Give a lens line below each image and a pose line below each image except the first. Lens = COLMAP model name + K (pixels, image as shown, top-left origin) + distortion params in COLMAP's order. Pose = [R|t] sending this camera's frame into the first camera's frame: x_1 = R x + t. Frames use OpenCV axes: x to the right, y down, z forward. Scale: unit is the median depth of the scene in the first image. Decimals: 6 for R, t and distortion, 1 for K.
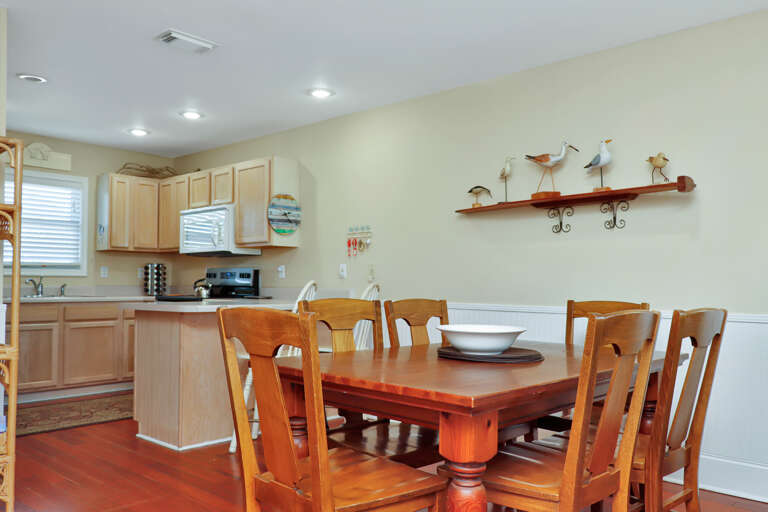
lens RADIAL K [[619.5, 0, 384.4], [0, 619.5, 269.3], [0, 0, 1]] dist [0.008547, 0.007691]
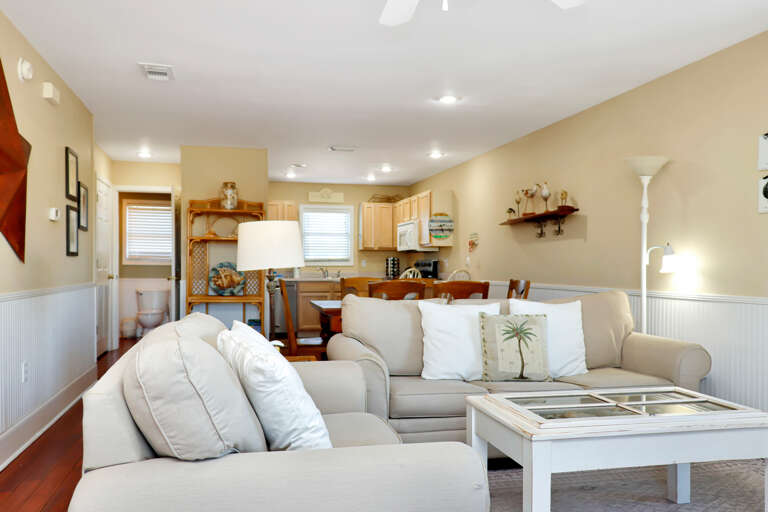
lens RADIAL K [[635.2, 0, 383.3], [0, 635.2, 268.7], [0, 0, 1]] dist [0.006953, 0.002972]
pose [[0.826586, -0.003990, -0.562796, 0.592946], [0.016253, 0.999727, 0.016783, -0.009666], [0.562575, -0.023020, 0.826426, -0.385138]]
